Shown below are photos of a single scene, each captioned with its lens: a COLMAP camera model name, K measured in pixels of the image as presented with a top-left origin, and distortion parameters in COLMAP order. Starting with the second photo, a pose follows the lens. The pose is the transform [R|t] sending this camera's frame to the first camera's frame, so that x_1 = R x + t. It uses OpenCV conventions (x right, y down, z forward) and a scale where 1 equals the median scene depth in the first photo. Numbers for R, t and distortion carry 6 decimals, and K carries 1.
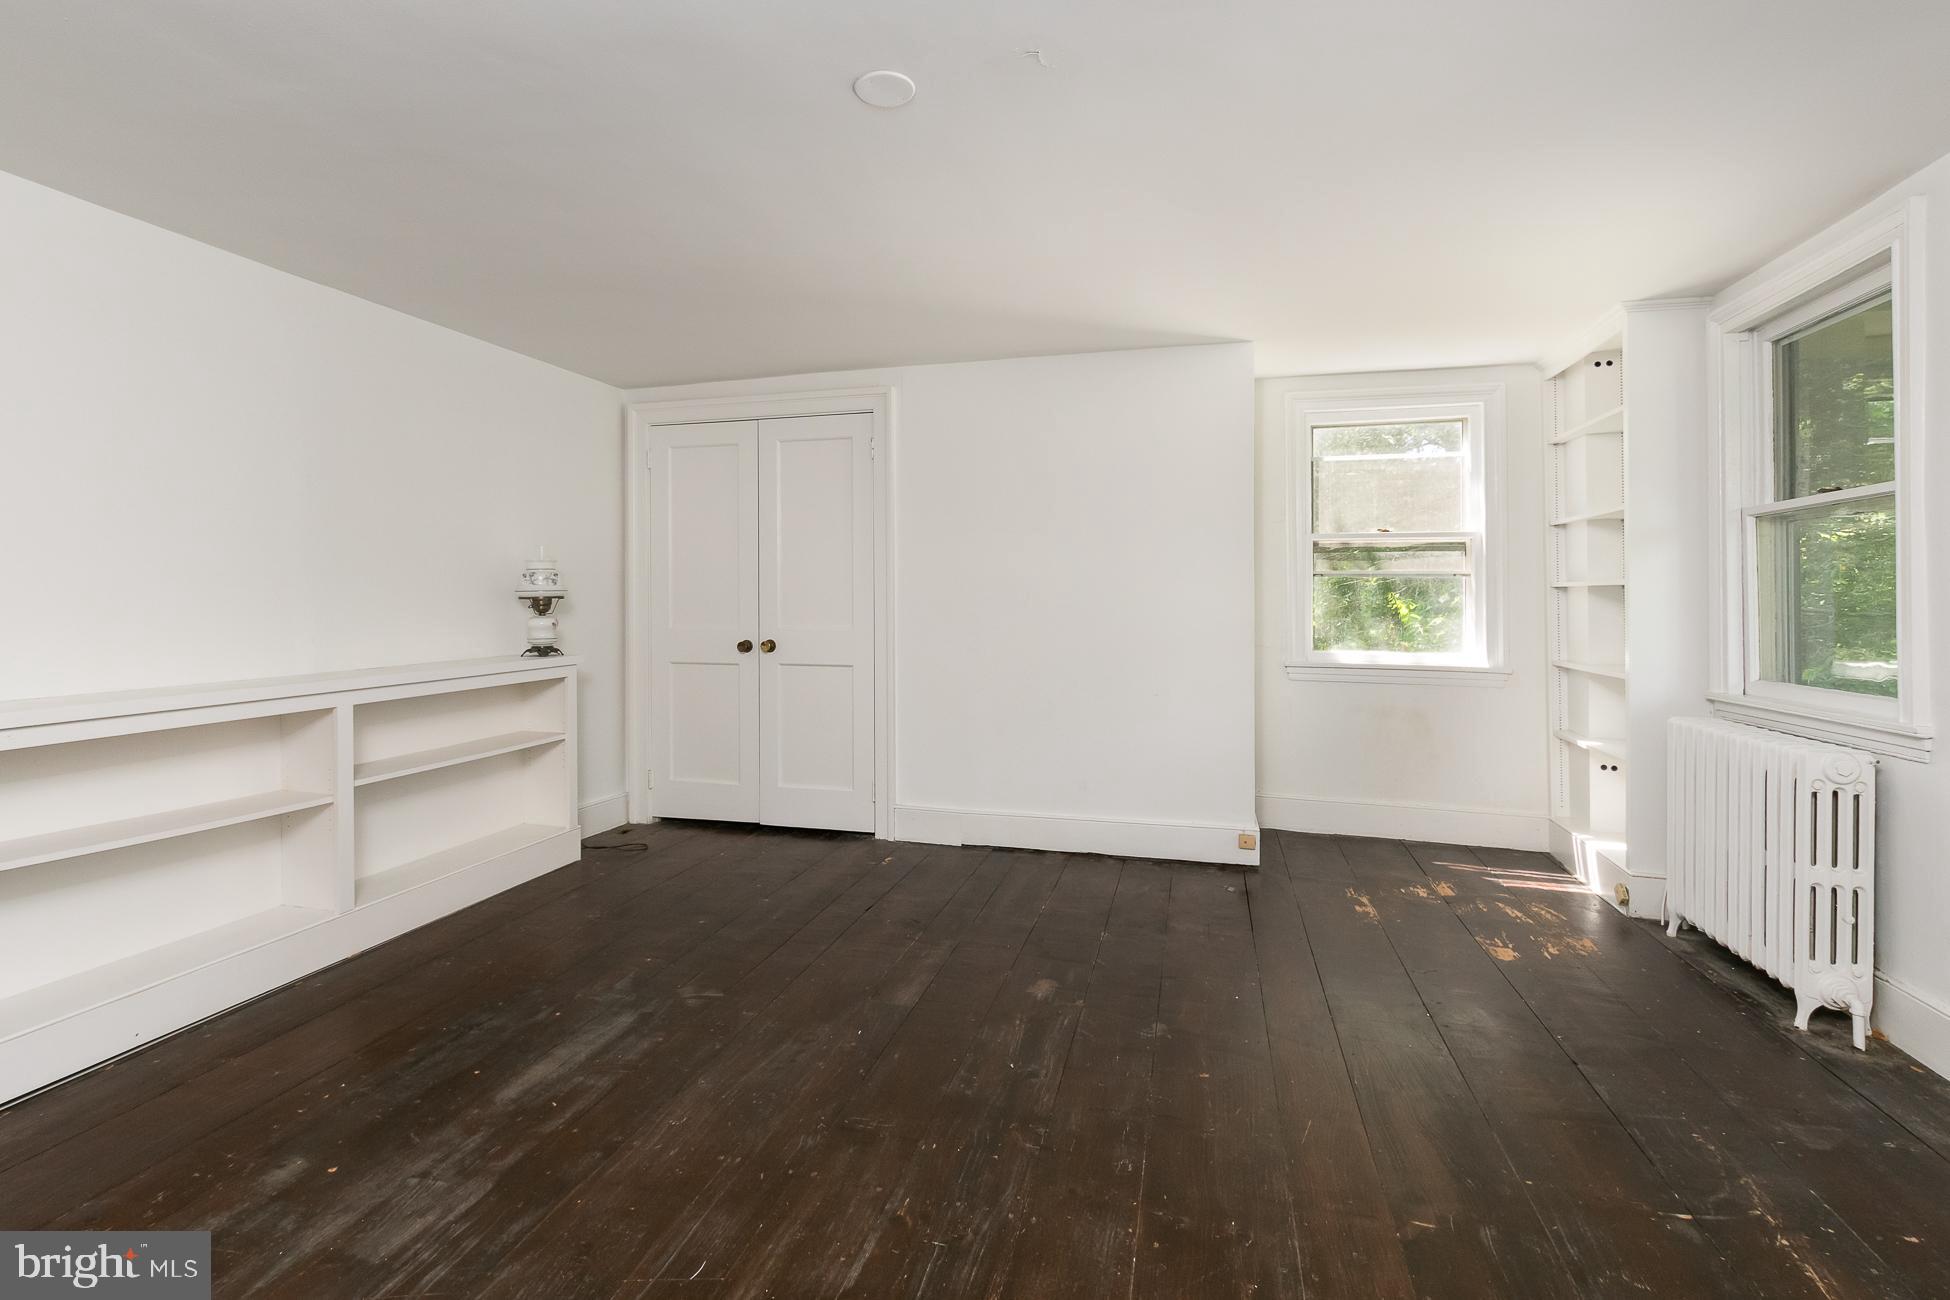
lens RADIAL K [[904.6, 0, 957.0], [0, 904.6, 602.1], [0, 0, 1]] dist [0.011634, 0.000180]
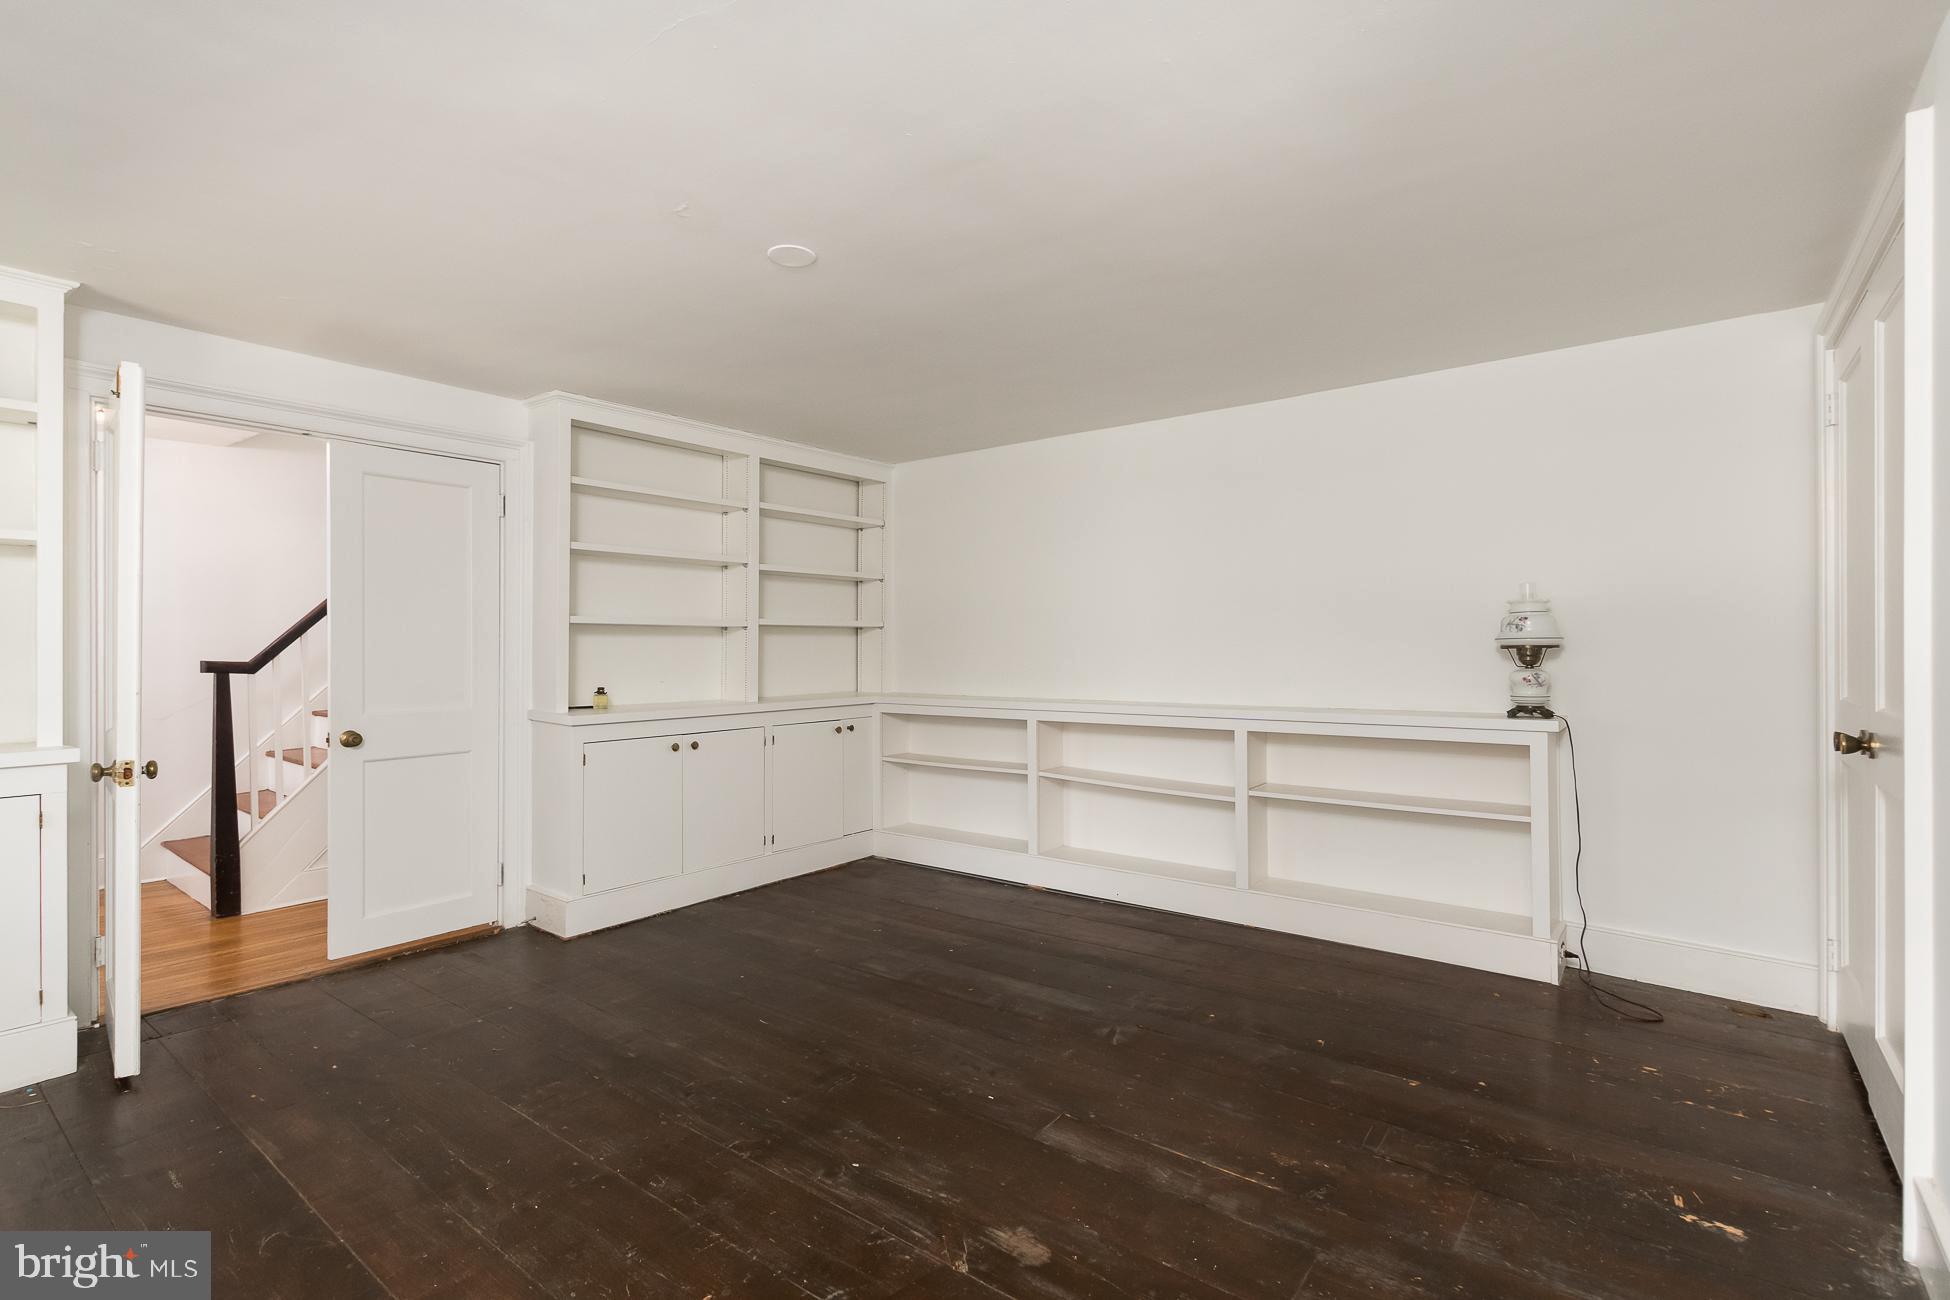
lens RADIAL K [[904.6, 0, 975.4], [0, 904.6, 644.7], [0, 0, 1]] dist [0.011634, 0.000180]
pose [[-0.379750, 0.004377, -0.925079, 0.683564], [0.001399, 0.999990, 0.004157, -0.014640], [0.925088, 0.000284, -0.379752, 1.158236]]
